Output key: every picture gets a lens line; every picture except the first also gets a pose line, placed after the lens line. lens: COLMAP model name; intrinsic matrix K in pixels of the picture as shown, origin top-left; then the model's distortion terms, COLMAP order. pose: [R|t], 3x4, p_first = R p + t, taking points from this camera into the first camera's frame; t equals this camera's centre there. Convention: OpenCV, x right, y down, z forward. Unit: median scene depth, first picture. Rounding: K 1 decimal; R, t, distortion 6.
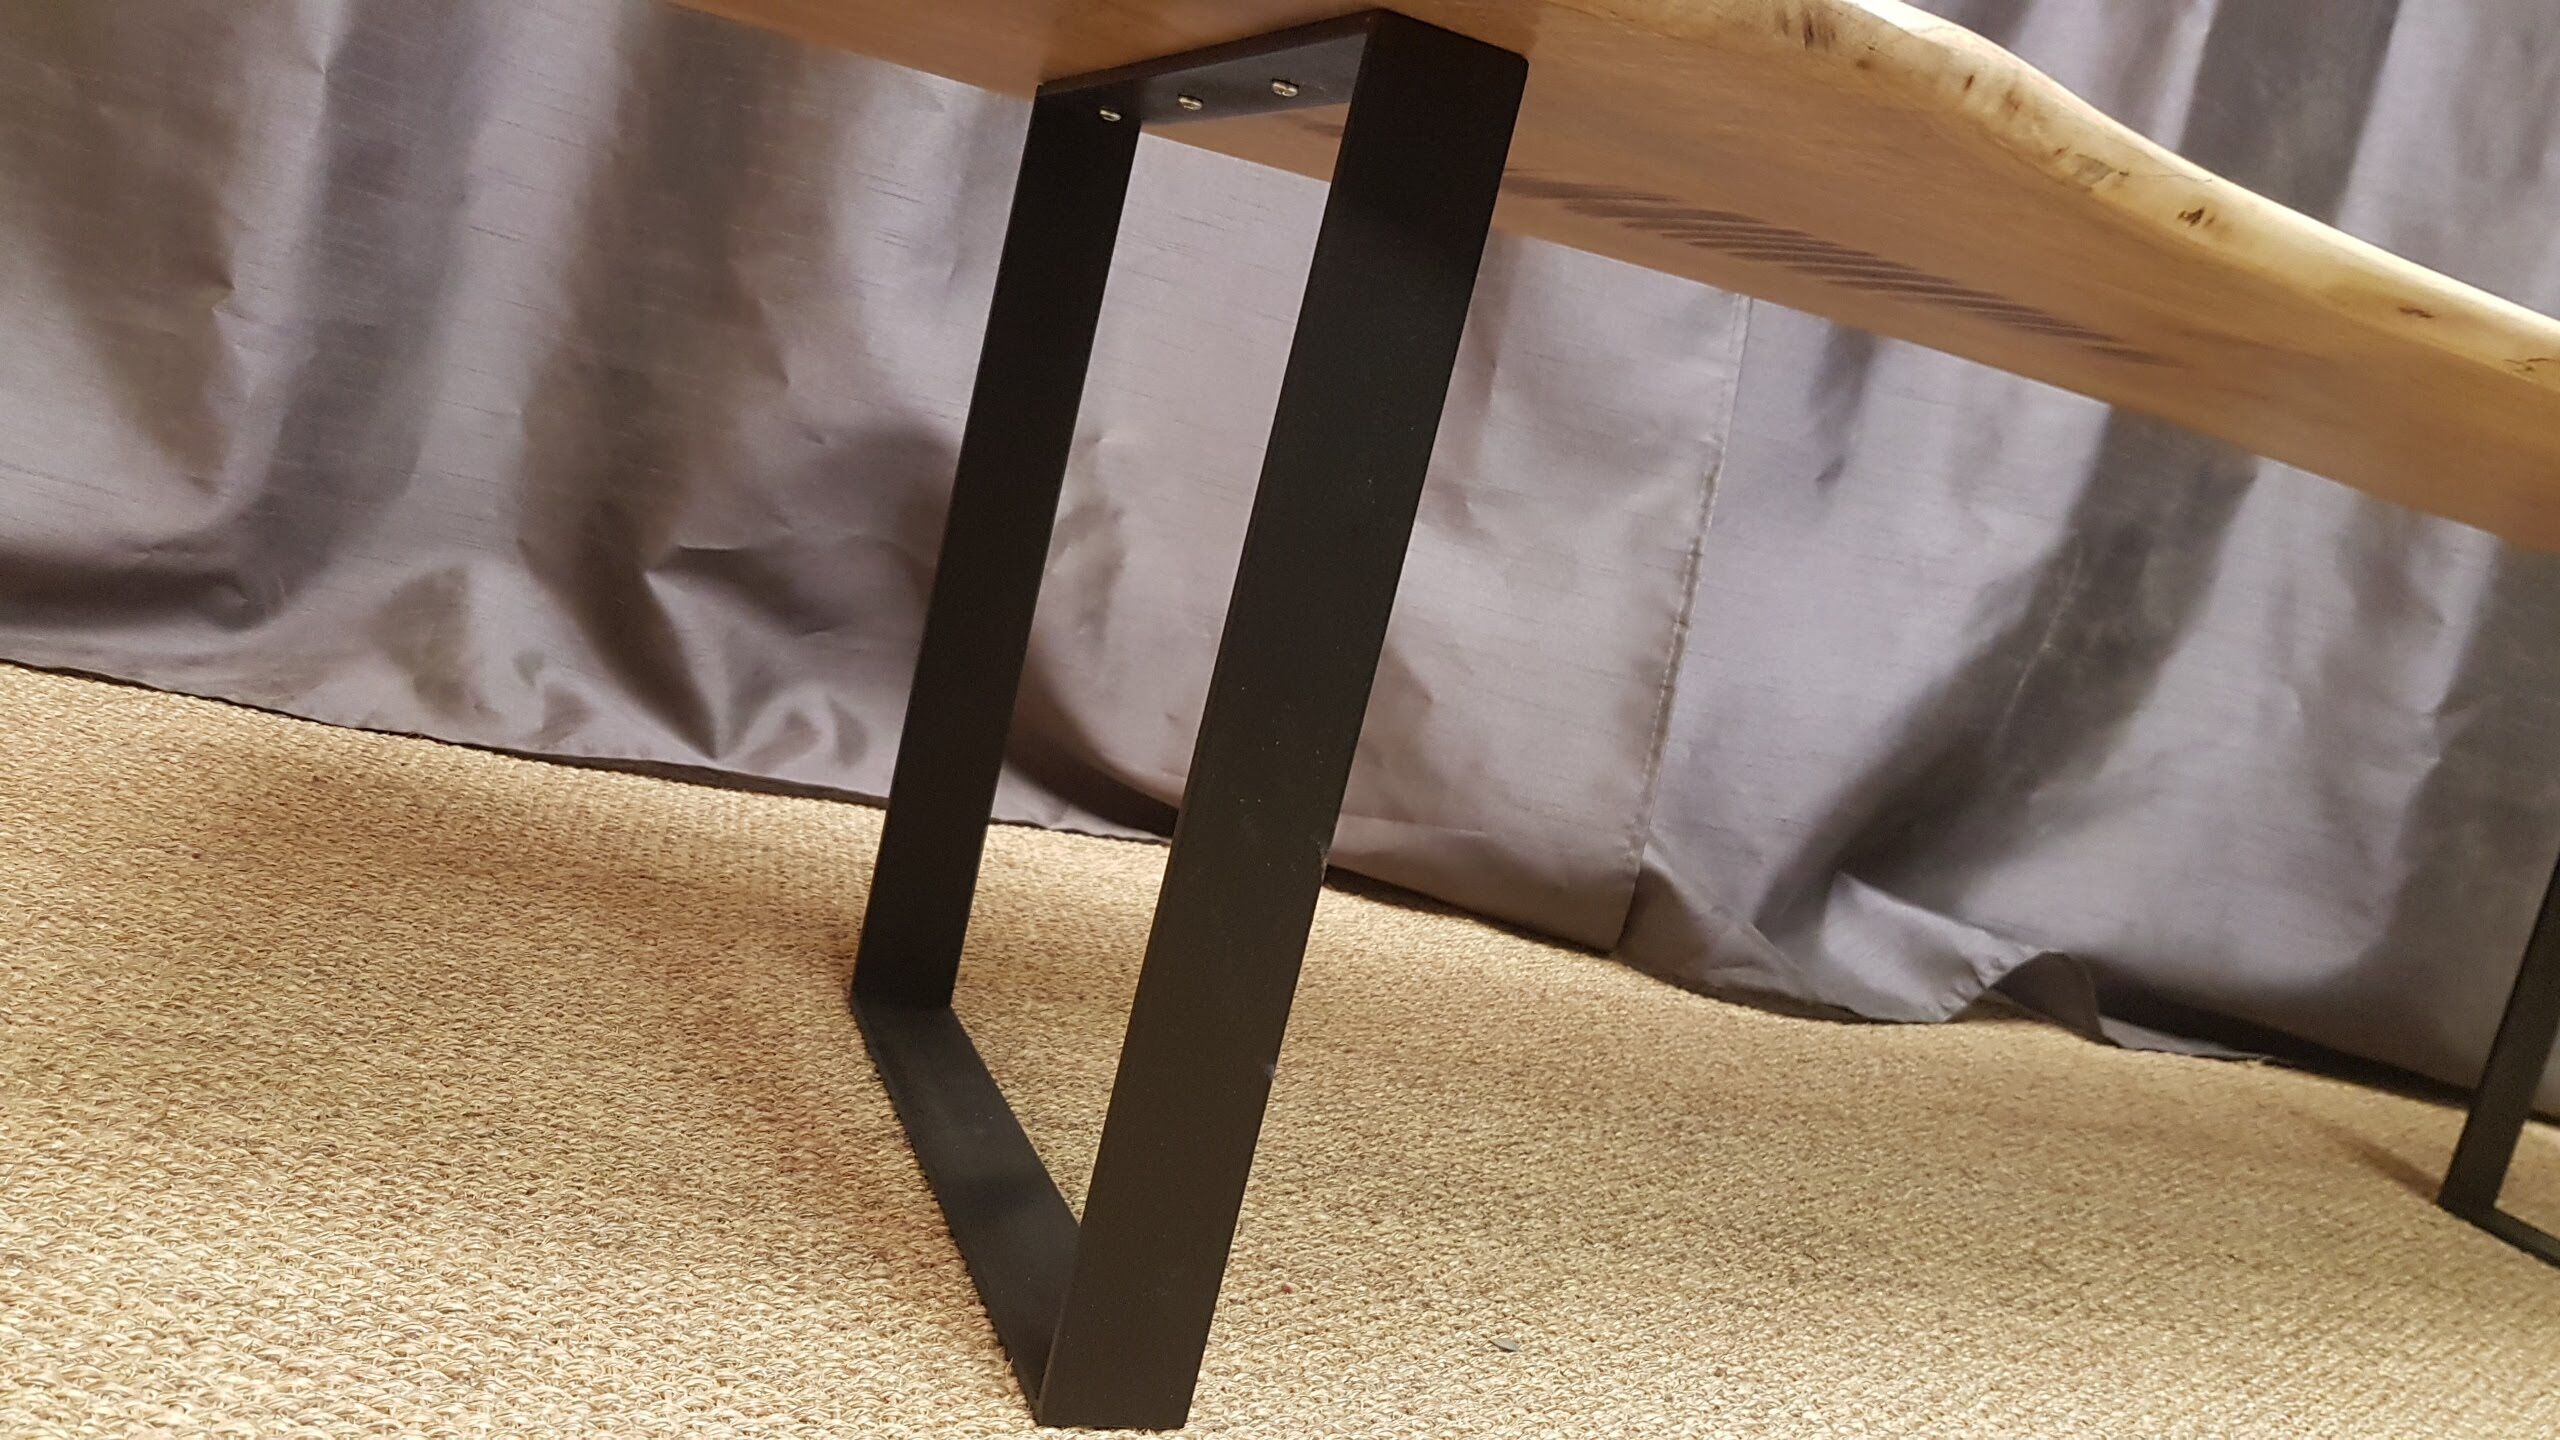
lens RADIAL K [[2025.0, 0, 1252.0], [0, 2025.0, 666.9], [0, 0, 1]] dist [0.002818, -0.008339]
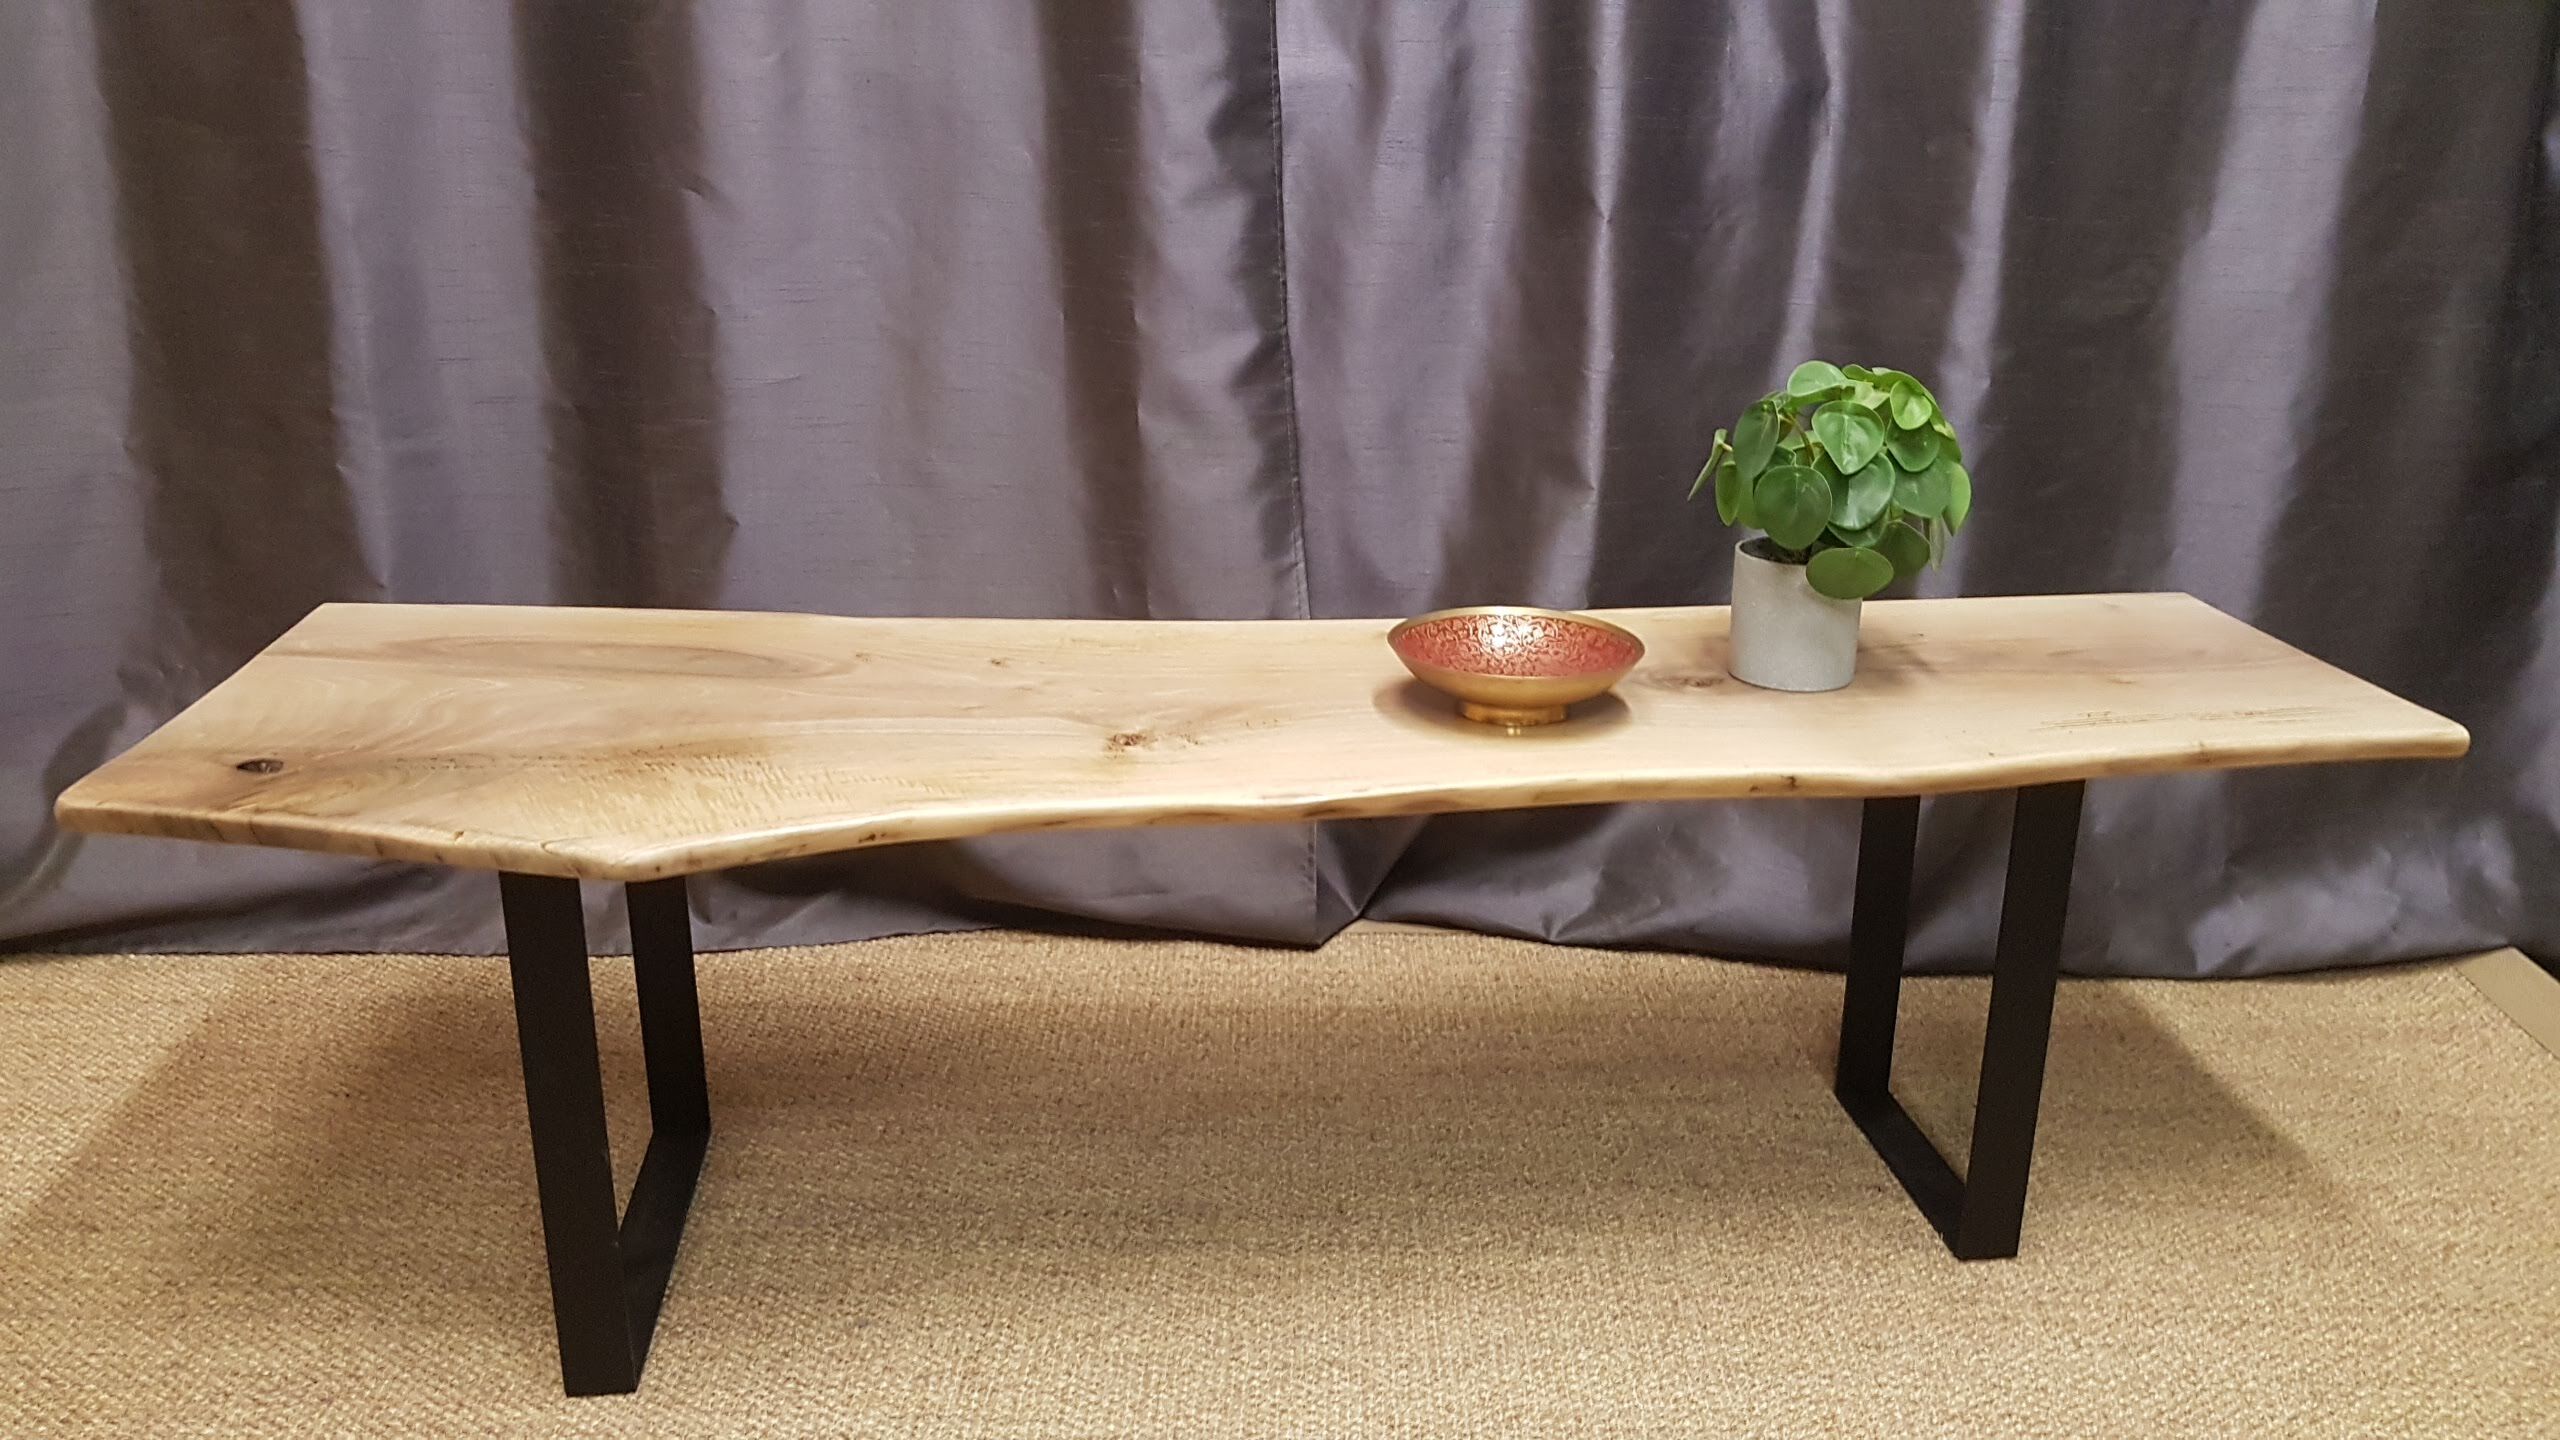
lens RADIAL K [[1976.4, 0, 1241.0], [0, 1976.4, 598.4], [0, 0, 1]] dist [-0.003867, -0.010442]
pose [[0.943799, -0.163407, -0.287300, 1.367757], [0.189996, 0.979493, 0.067046, -0.505558], [0.270453, -0.117864, 0.955491, -0.803636]]
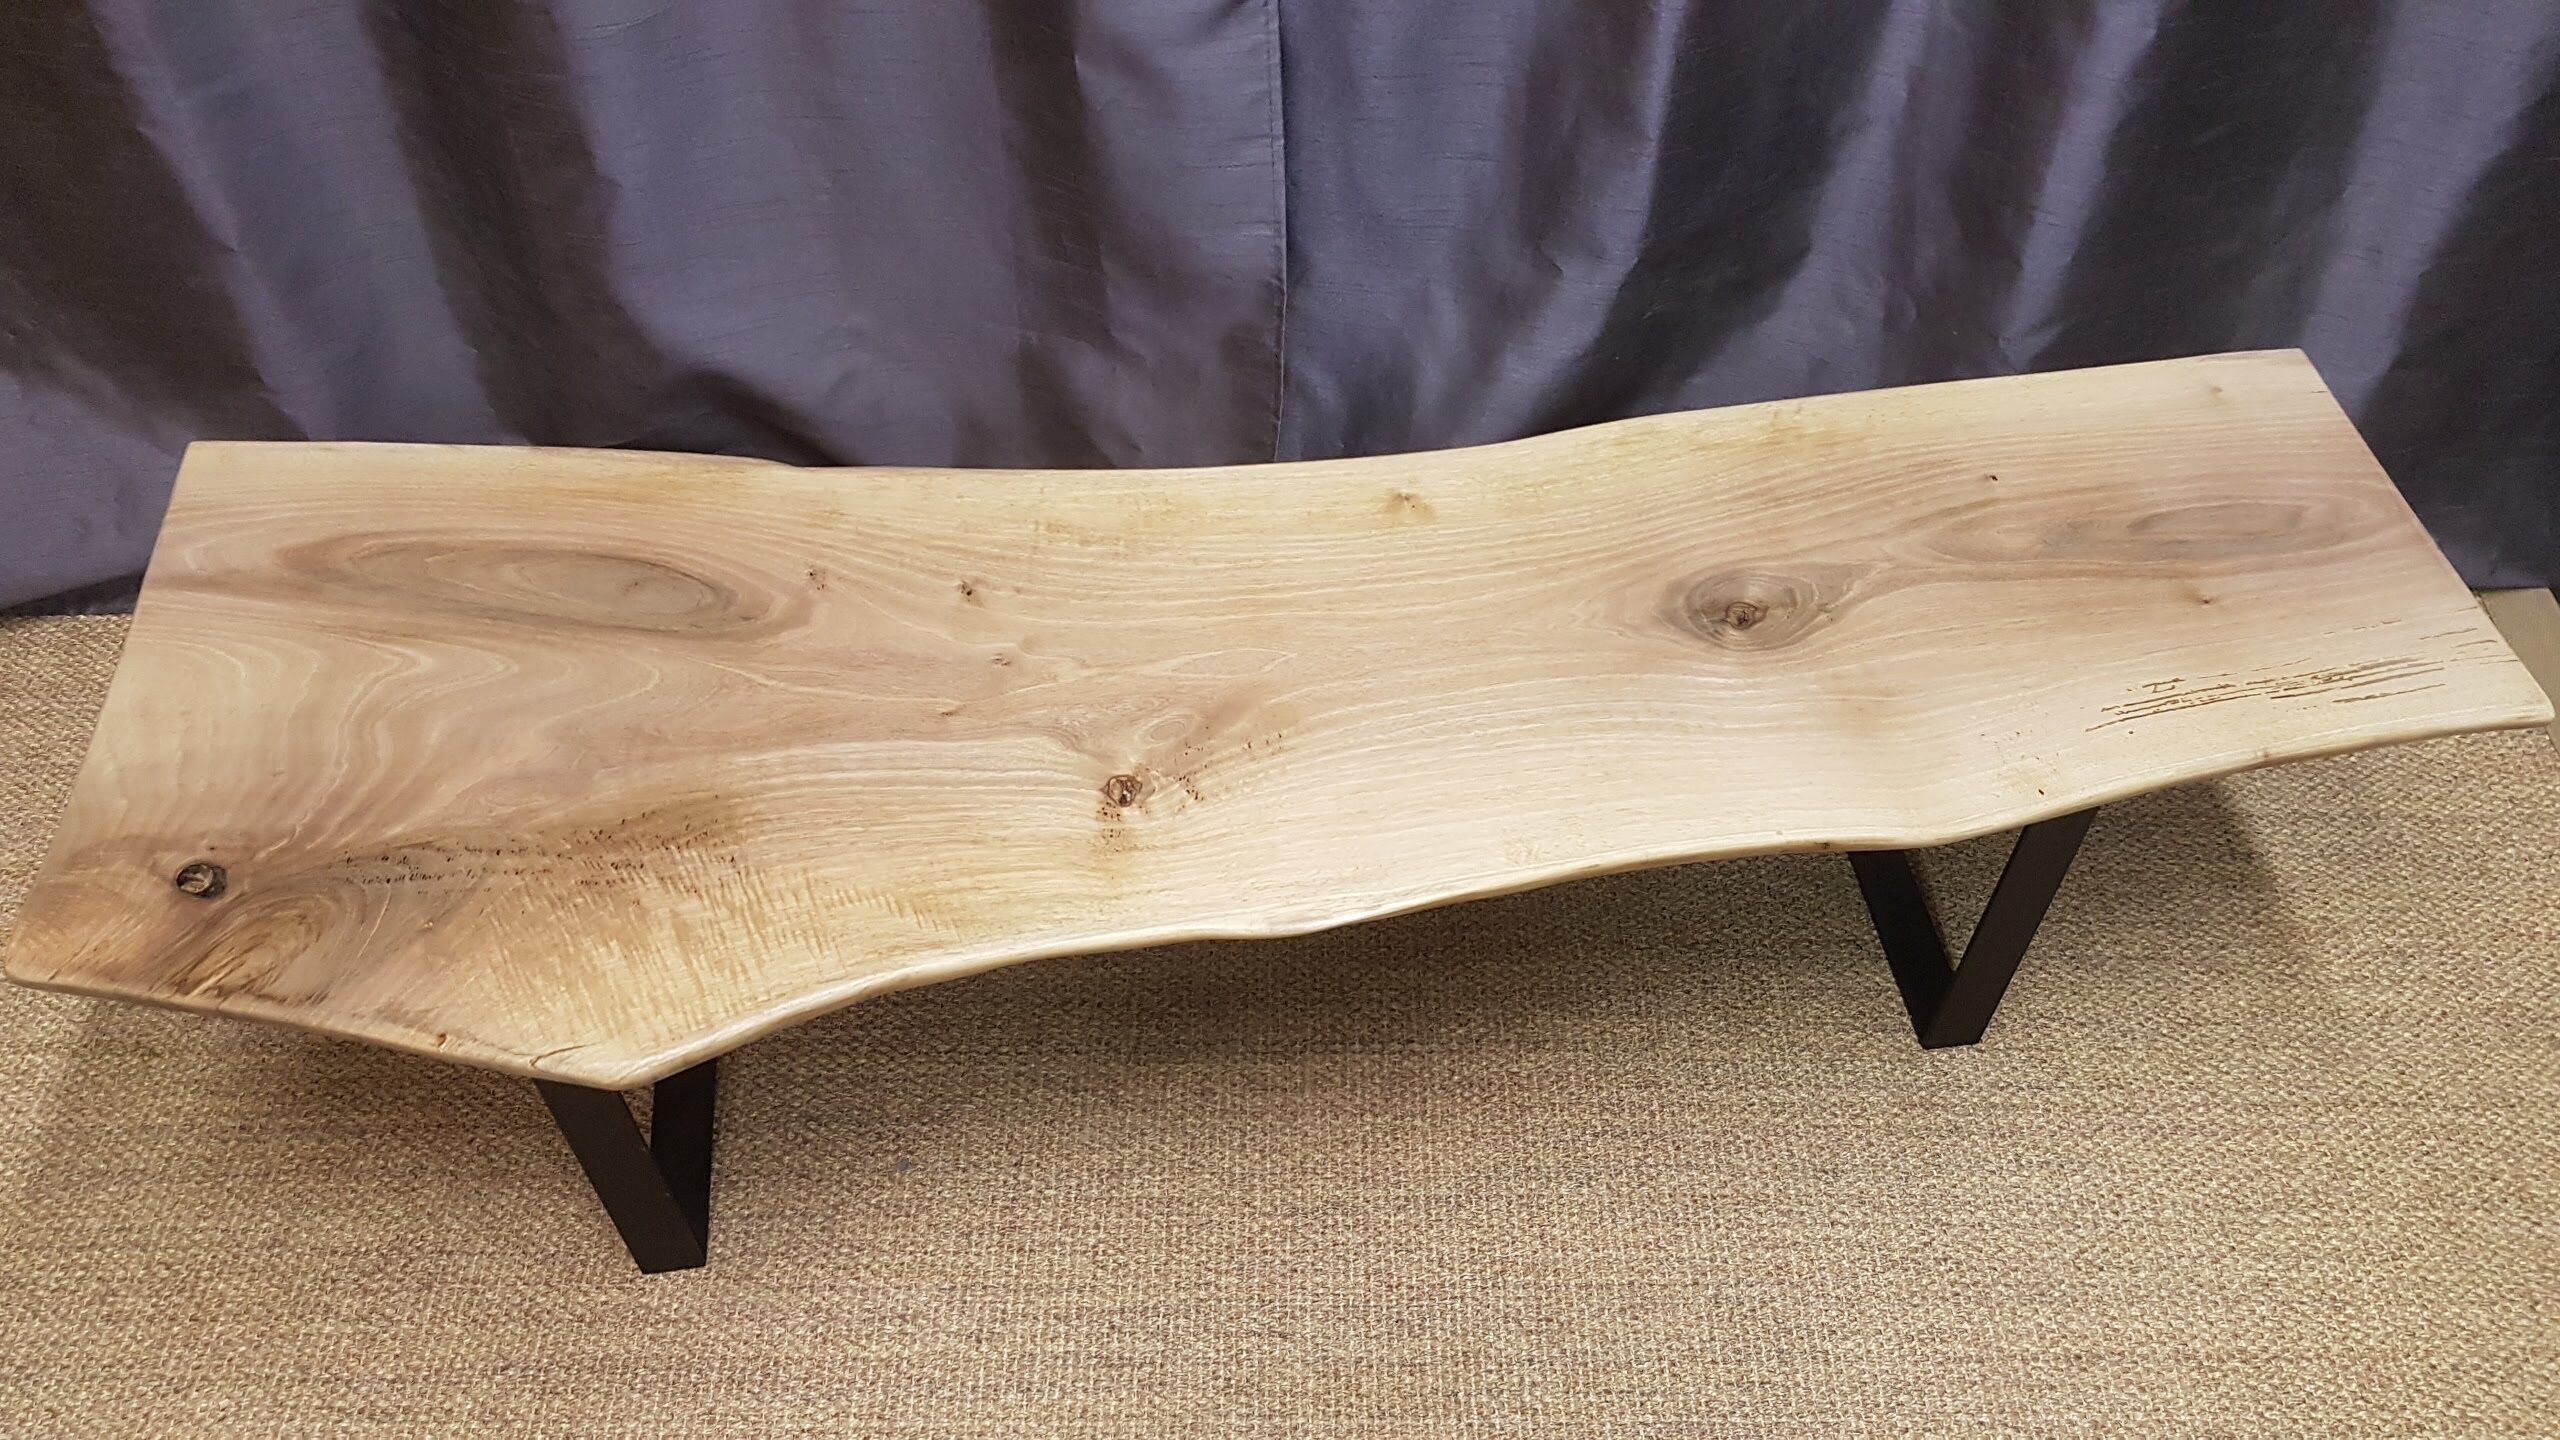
lens RADIAL K [[2025.0, 0, 1252.0], [0, 2025.0, 666.9], [0, 0, 1]] dist [0.002818, -0.008339]
pose [[0.946907, -0.006882, -0.321433, 1.395346], [0.204947, 0.783229, 0.586983, -1.508368], [0.247716, -0.621696, 0.743055, -0.222484]]
